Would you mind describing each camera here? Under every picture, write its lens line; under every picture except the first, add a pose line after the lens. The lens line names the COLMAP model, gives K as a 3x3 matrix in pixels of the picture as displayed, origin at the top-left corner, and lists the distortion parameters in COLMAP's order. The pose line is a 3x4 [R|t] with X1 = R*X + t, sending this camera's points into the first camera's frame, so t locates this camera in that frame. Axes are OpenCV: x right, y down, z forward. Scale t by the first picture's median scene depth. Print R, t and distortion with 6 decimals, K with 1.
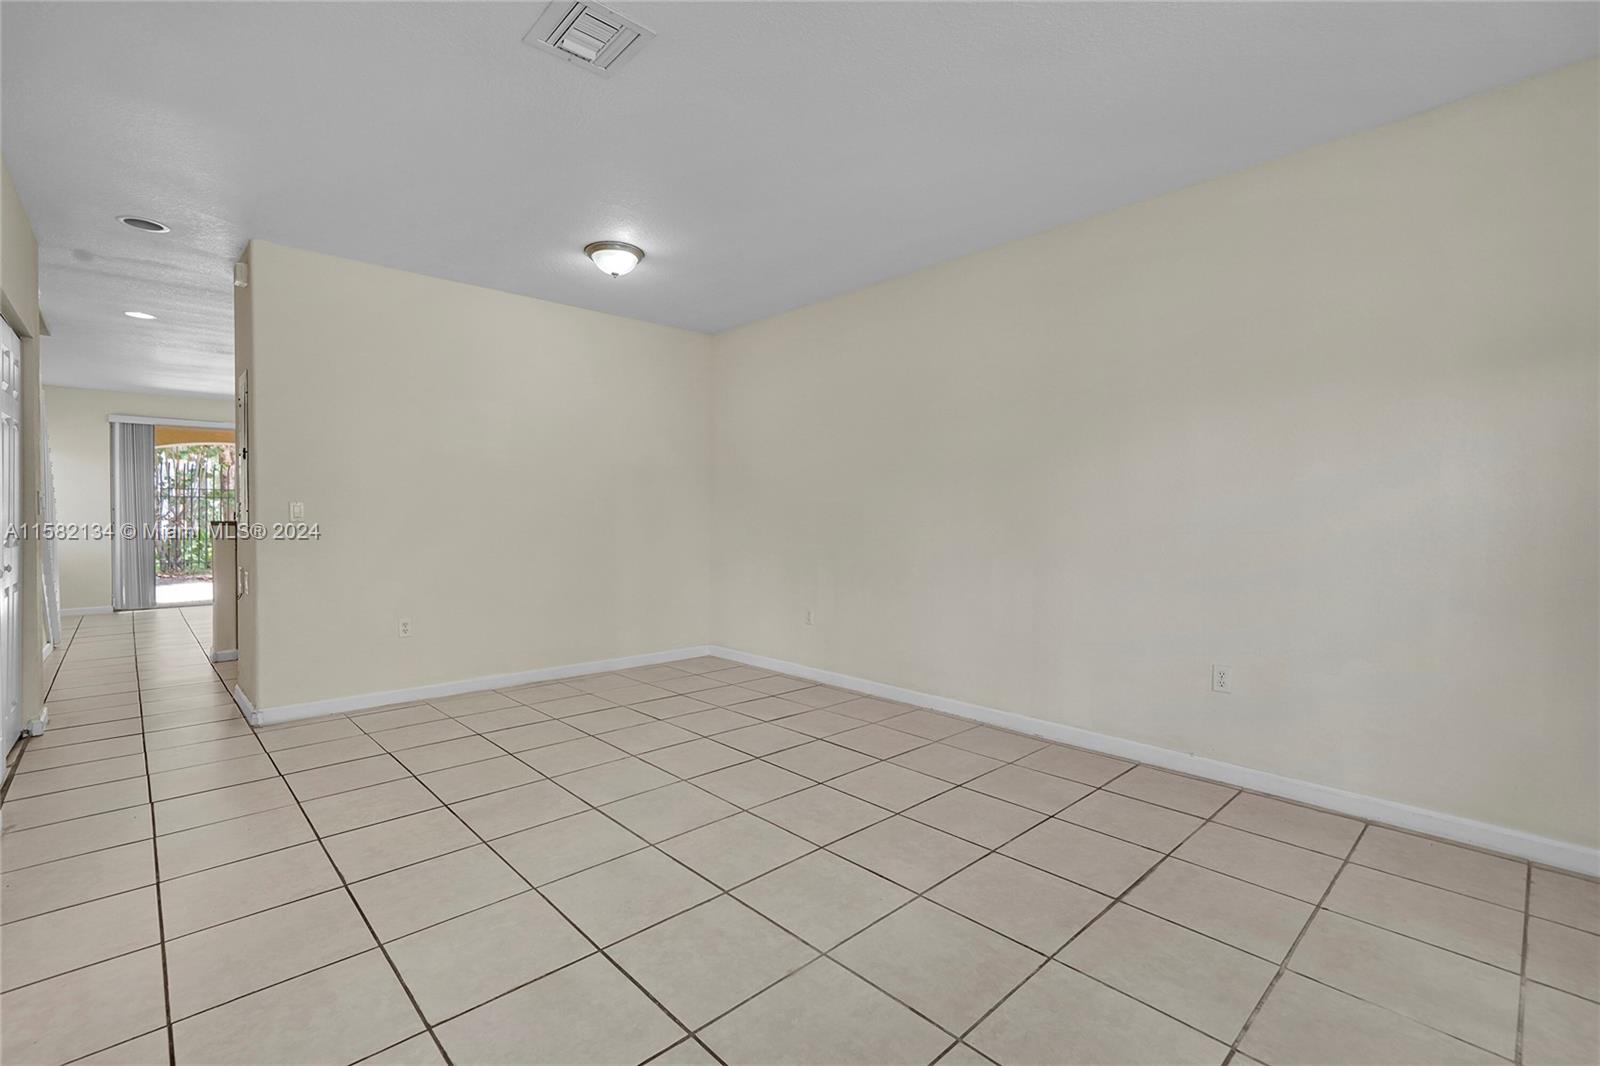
lens RADIAL K [[717.1, 0, 798.4], [0, 717.1, 524.2], [0, 0, 1]] dist [0.018510, 0.000410]
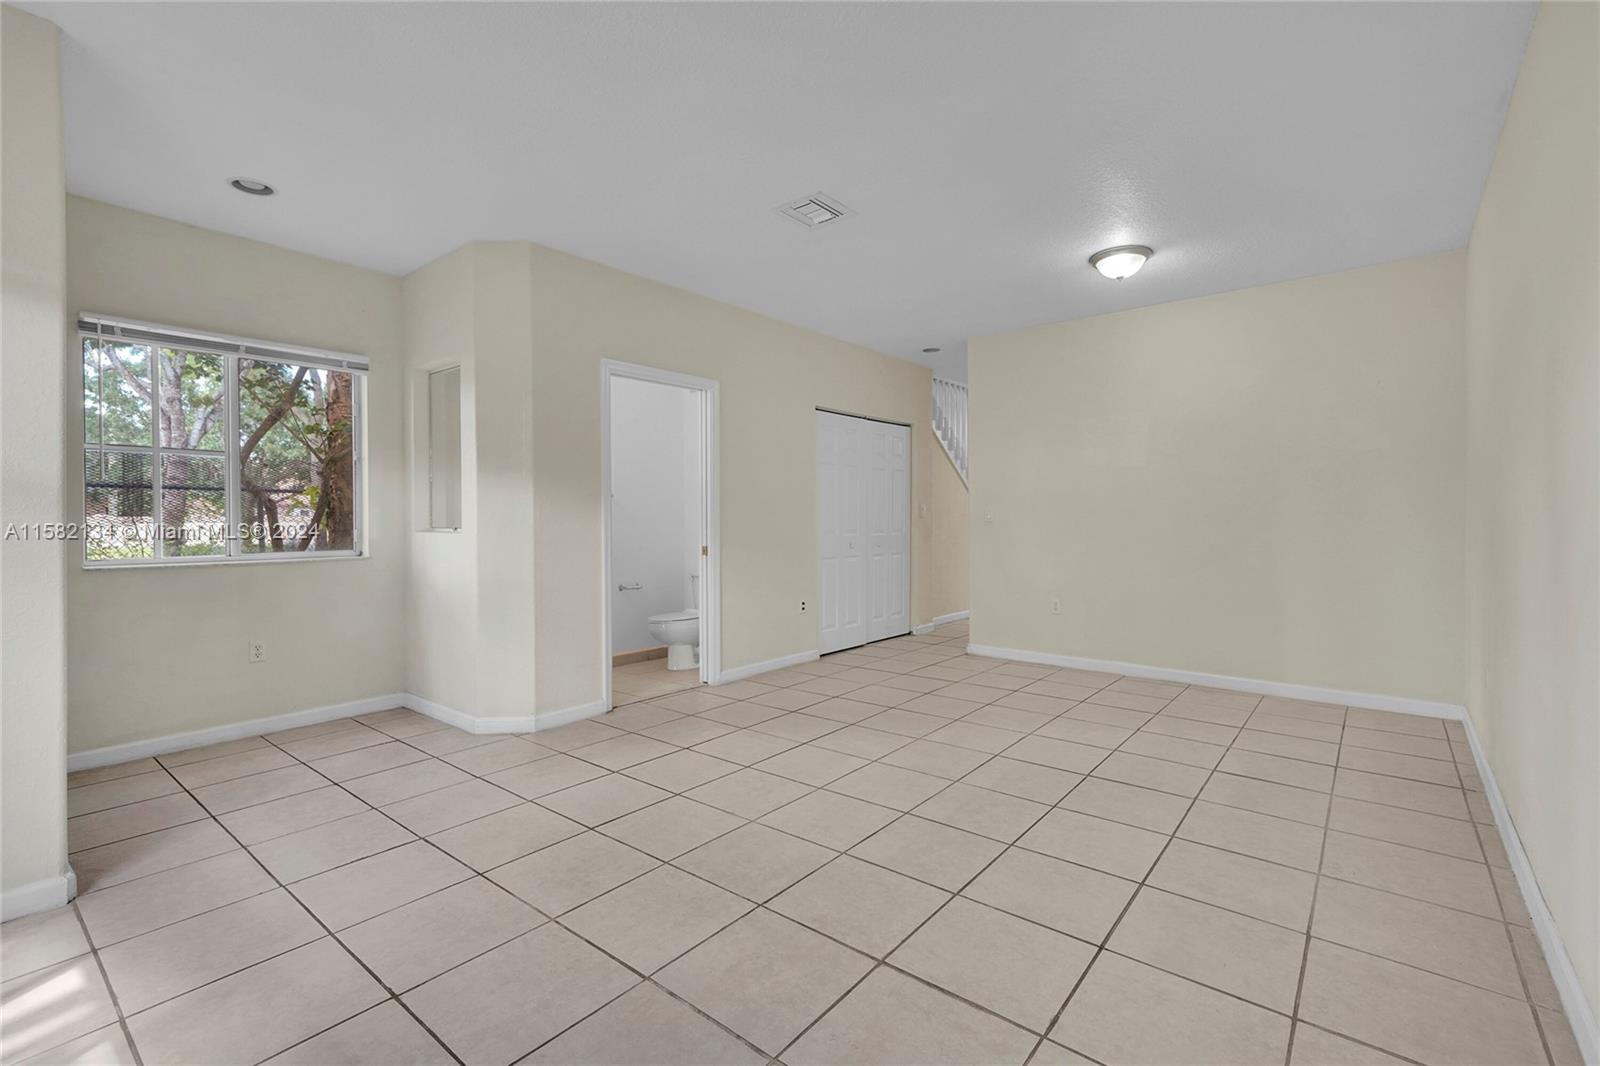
lens RADIAL K [[717.1, 0, 792.9], [0, 717.1, 529.6], [0, 0, 1]] dist [0.018510, 0.000410]
pose [[0.125930, 0.016192, -0.991907, 1.056613], [-0.016105, 0.999768, 0.014275, 0.001643], [0.991908, 0.014177, 0.126161, 0.657268]]
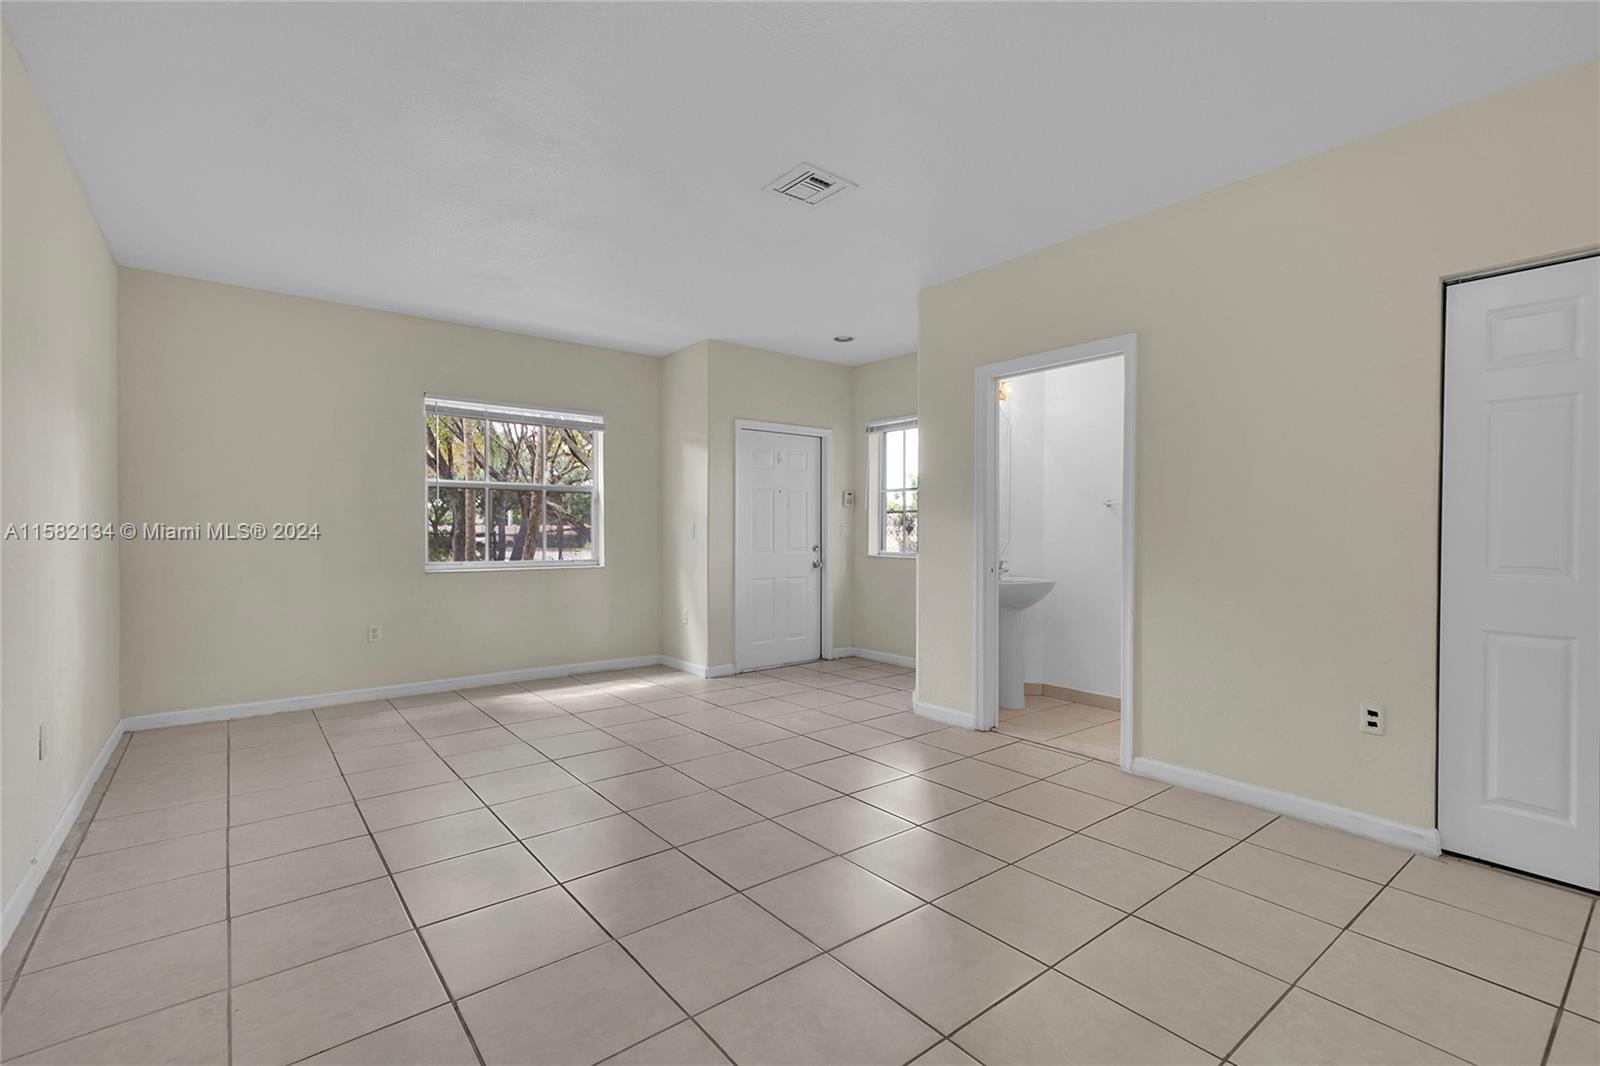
lens RADIAL K [[717.1, 0, 794.6], [0, 717.1, 531.3], [0, 0, 1]] dist [0.018510, 0.000410]
pose [[-0.995958, -0.000808, 0.089818, -0.335702], [0.001362, 0.999708, 0.024106, -0.031288], [-0.089812, 0.024131, -0.995666, 2.046923]]
